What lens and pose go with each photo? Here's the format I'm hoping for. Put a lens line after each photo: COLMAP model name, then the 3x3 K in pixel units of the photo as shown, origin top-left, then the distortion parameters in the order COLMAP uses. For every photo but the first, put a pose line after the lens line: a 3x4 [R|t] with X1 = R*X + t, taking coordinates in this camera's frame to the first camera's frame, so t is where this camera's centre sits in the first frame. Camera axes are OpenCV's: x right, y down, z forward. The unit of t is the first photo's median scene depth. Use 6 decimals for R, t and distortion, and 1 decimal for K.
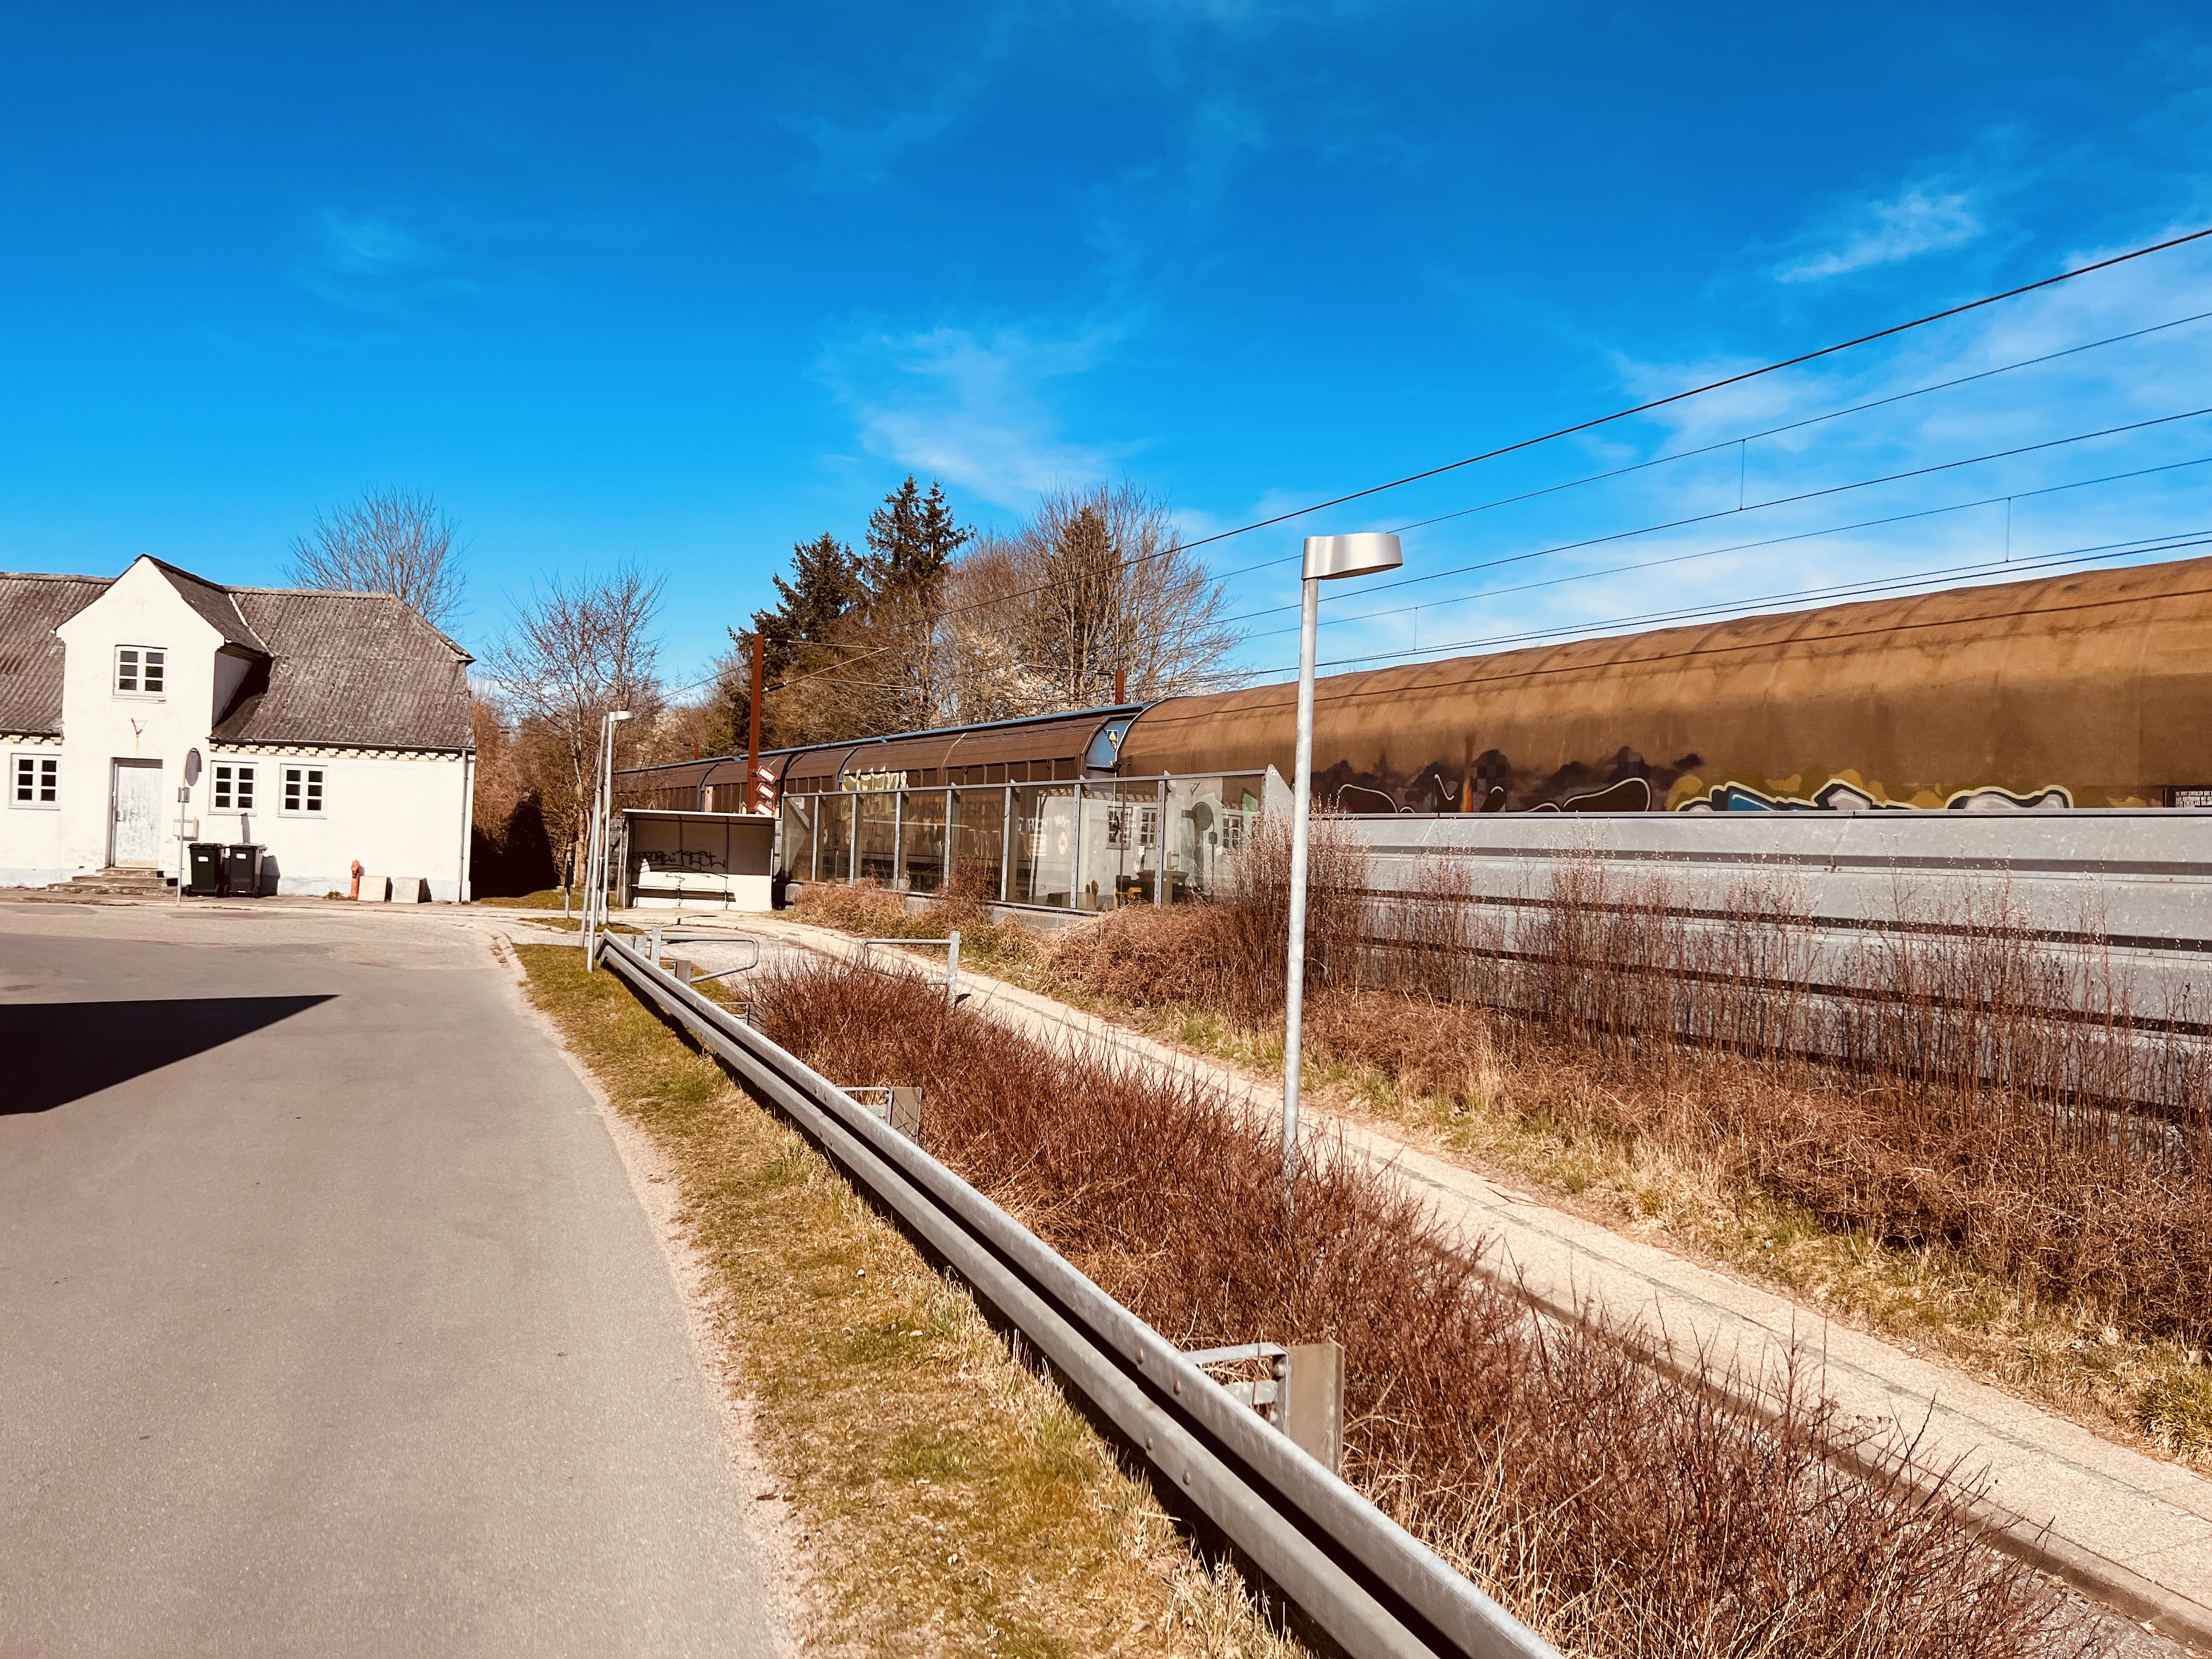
lens RADIAL K [[1664.7, 0, 1106.0], [0, 1664.7, 829.5], [0, 0, 1]] dist [0.043778, -0.097262]
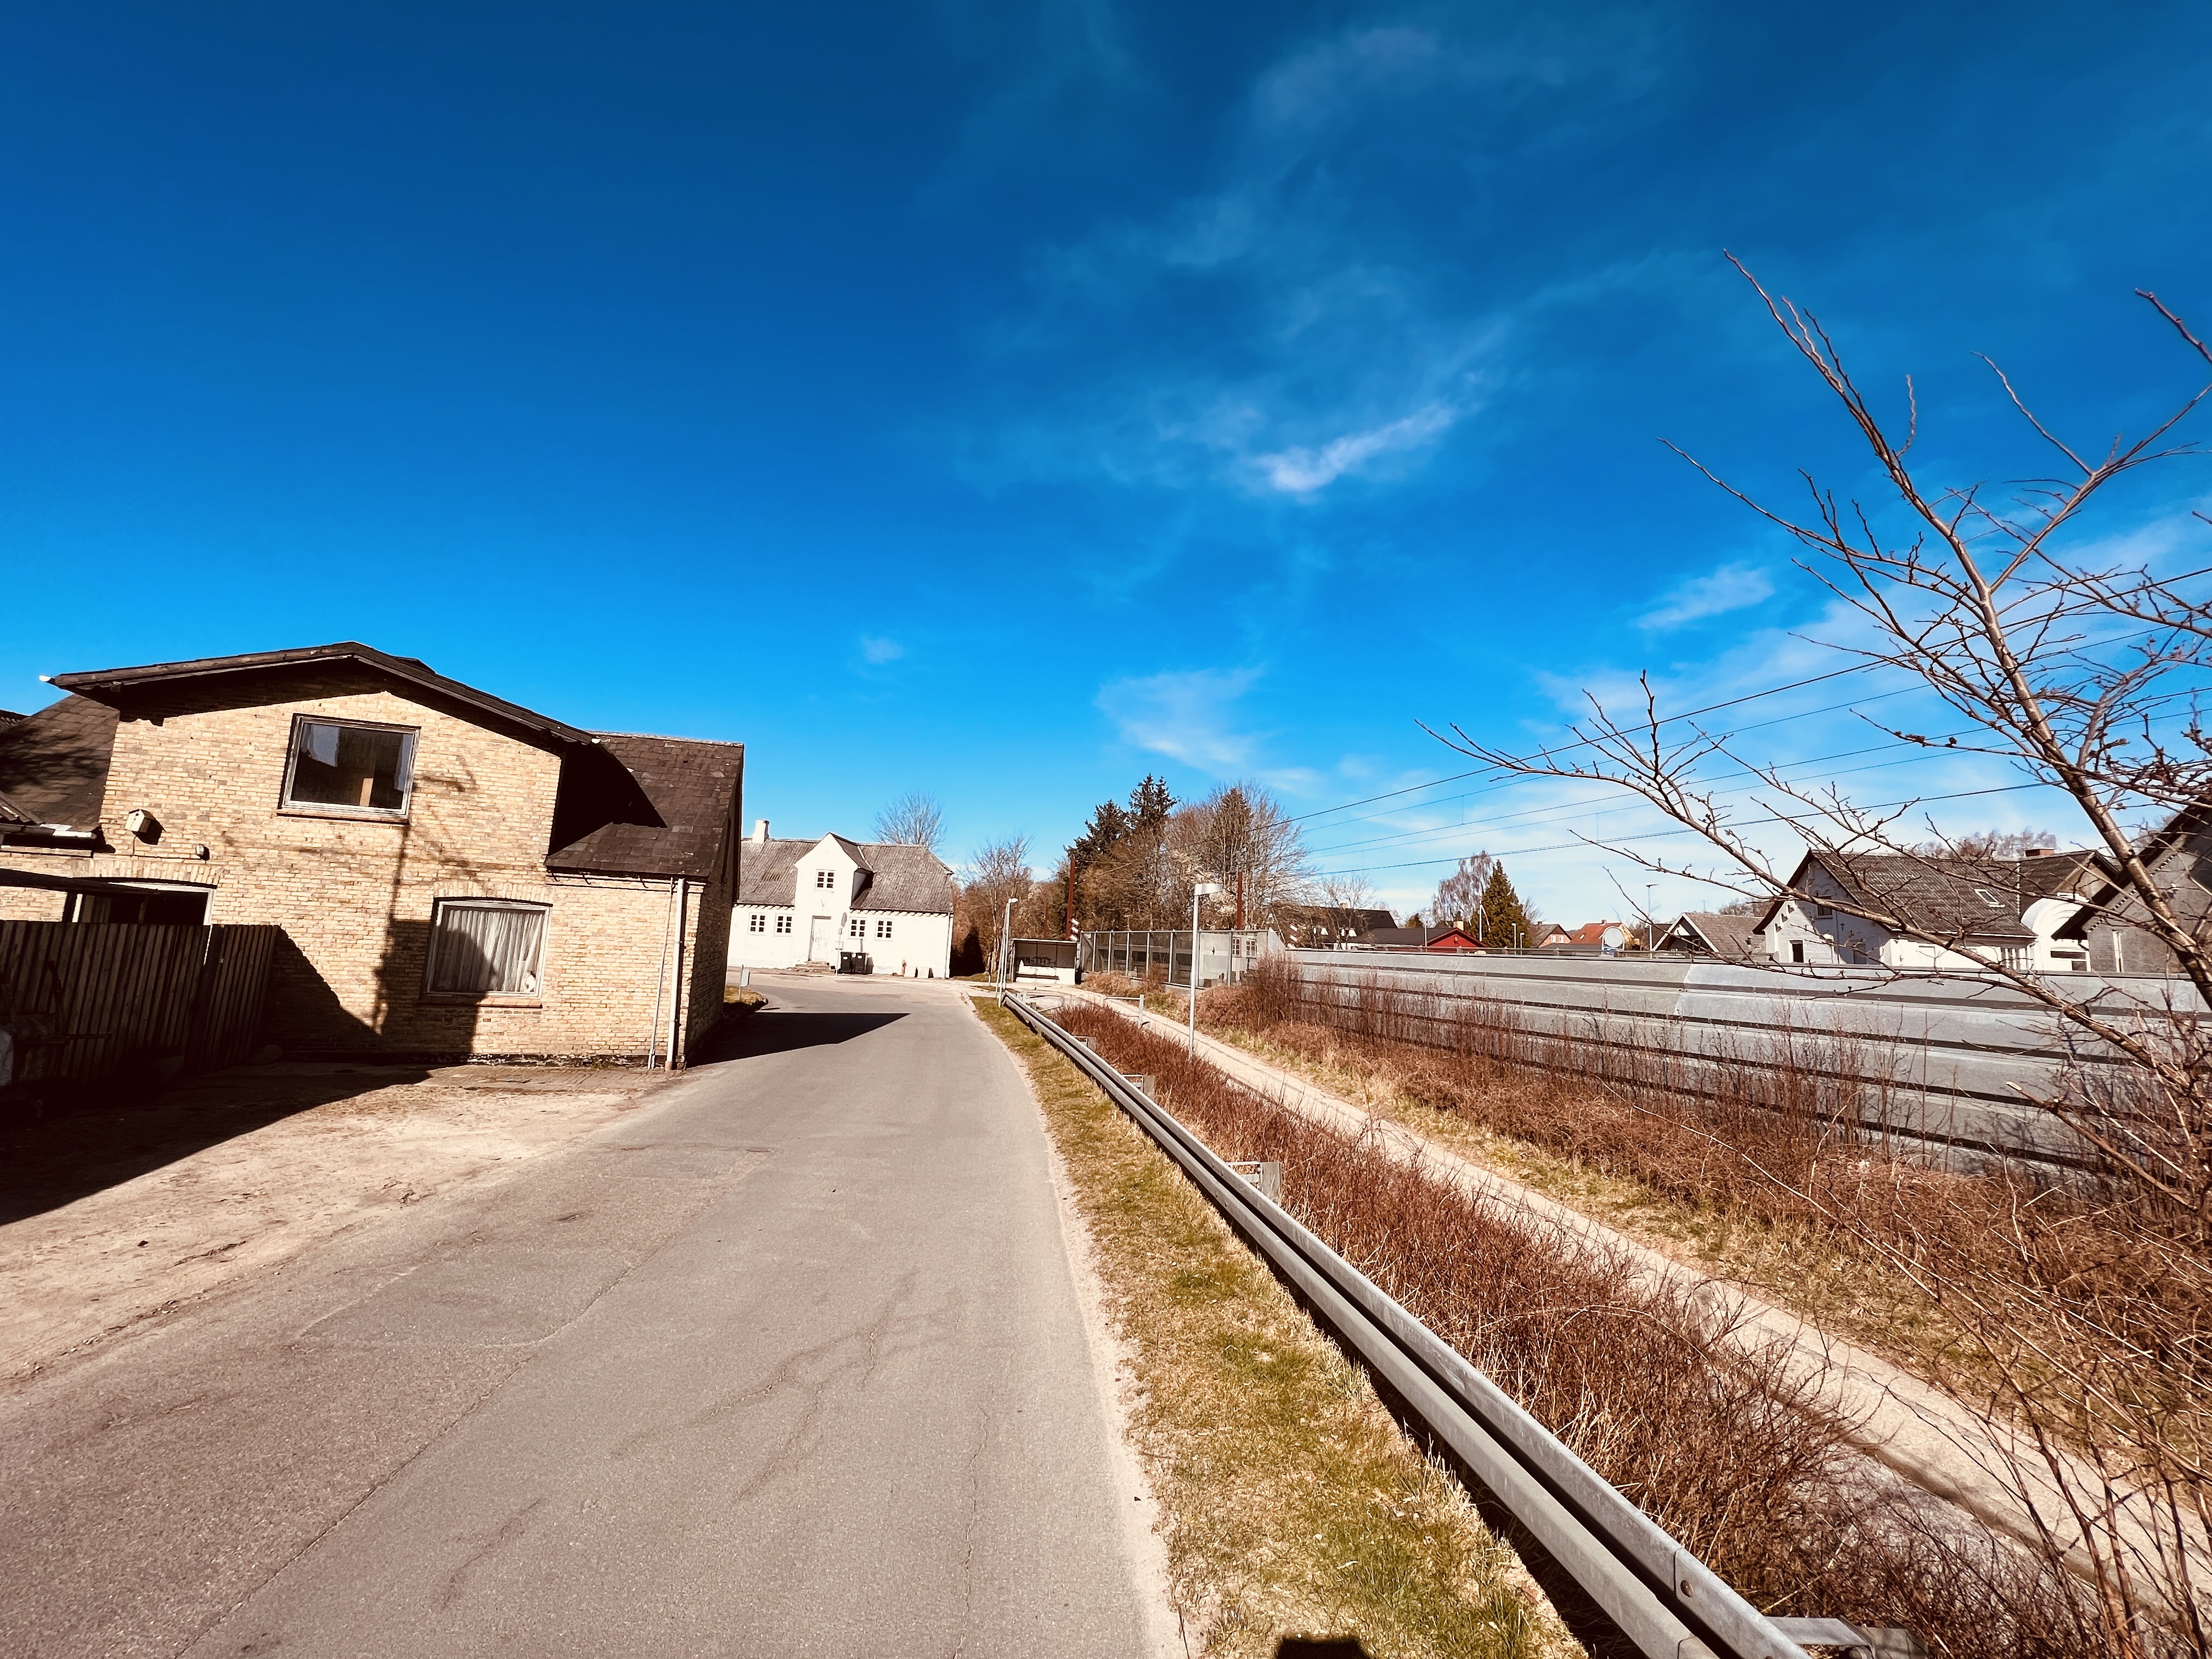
lens RADIAL K [[903.6, 0, 1076.7], [0, 903.6, 770.8], [0, 0, 1]] dist [-0.031085, -0.000060]
pose [[0.977958, -0.030950, -0.206493, 0.061248], [-0.007841, 0.982812, -0.184443, -0.010467], [0.208652, 0.181997, 0.960906, -0.218607]]
